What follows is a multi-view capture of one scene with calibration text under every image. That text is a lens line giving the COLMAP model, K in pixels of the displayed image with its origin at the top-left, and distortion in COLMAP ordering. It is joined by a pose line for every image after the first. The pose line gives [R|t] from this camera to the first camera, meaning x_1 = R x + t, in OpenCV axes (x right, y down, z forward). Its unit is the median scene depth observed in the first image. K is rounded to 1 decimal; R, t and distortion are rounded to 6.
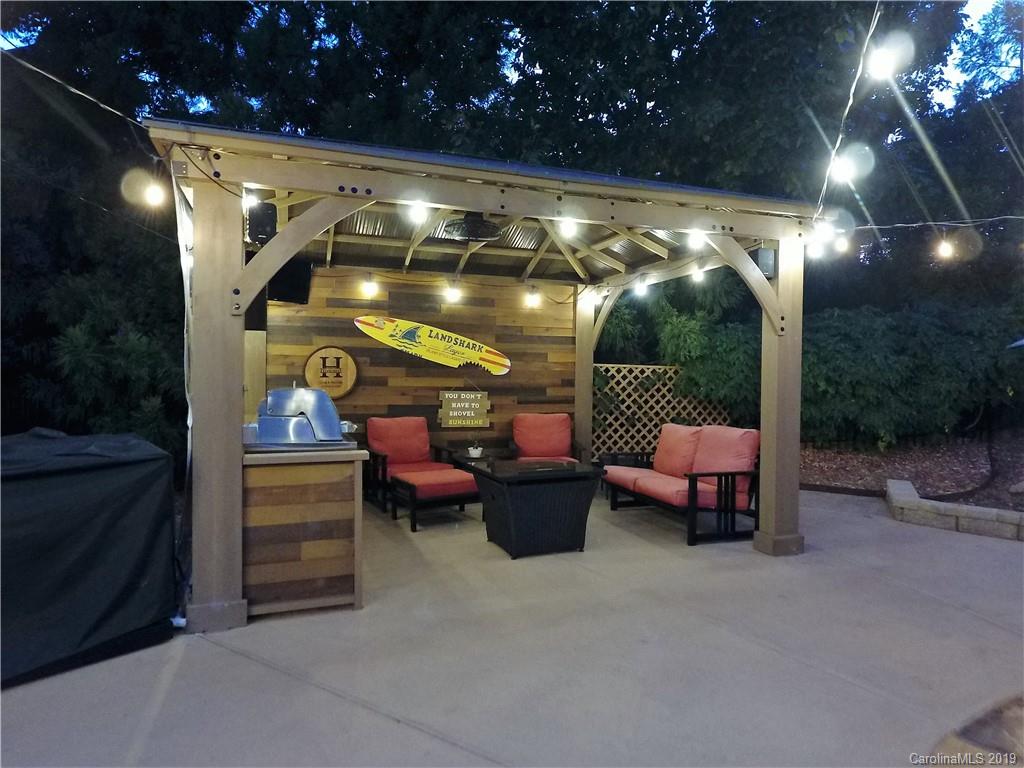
lens RADIAL K [[598.9, 0, 511.8], [0, 598.9, 381.2], [0, 0, 1]] dist [-0.001255, -0.000186]
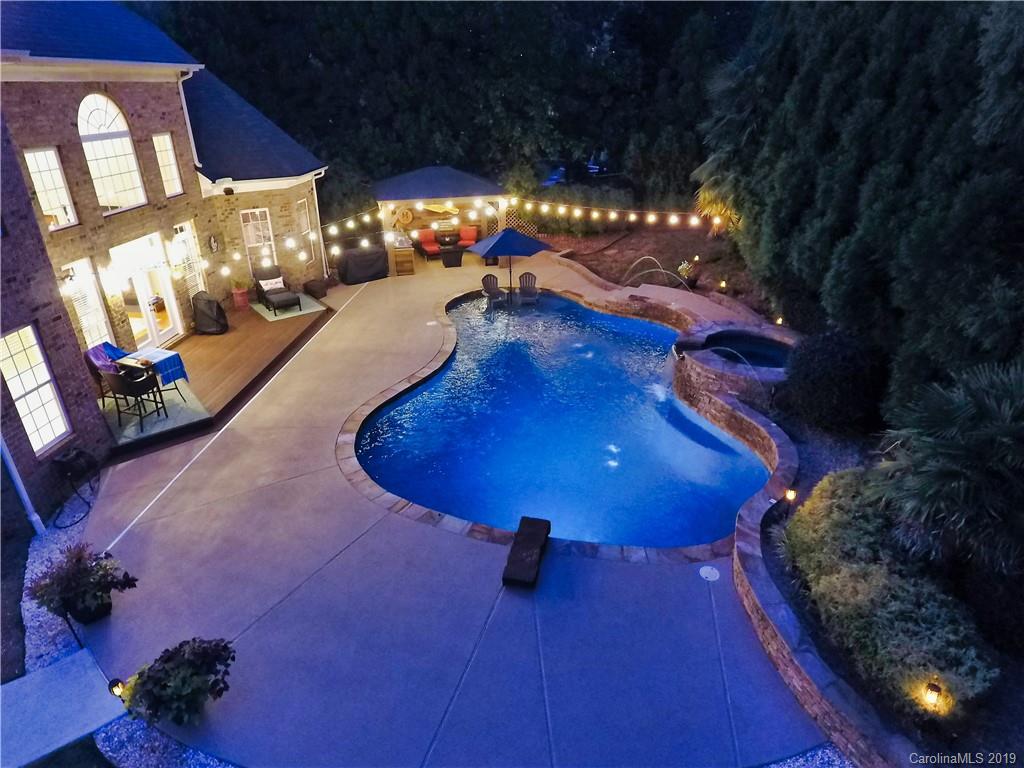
lens RADIAL K [[605.9, 0, 514.0], [0, 605.9, 380.7], [0, 0, 1]] dist [-0.004267, -0.000213]
pose [[0.993425, 0.042047, -0.106485, 0.700789], [0.008163, 0.901734, 0.432214, -0.628150], [0.114194, -0.430242, 0.895462, -2.350513]]
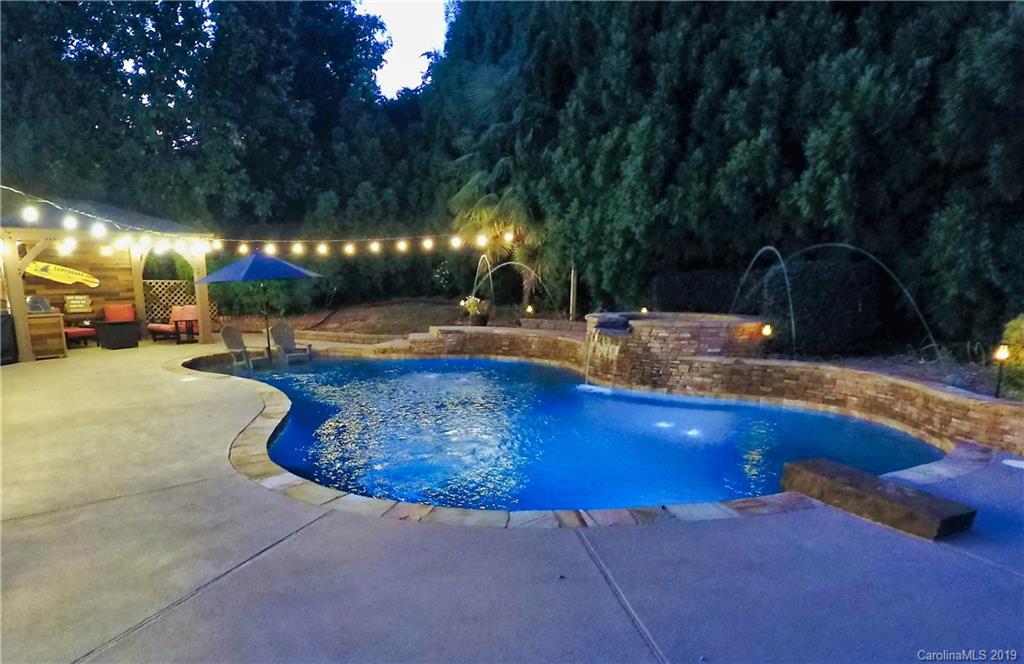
lens RADIAL K [[662.1, 0, 466.8], [0, 662.1, 418.7], [0, 0, 1]] dist [-0.005786, -0.003196]
pose [[0.865020, -0.119024, 0.487415, -0.075408], [0.013951, 0.976785, 0.213767, -0.037824], [-0.501543, -0.178113, 0.846599, -1.778432]]
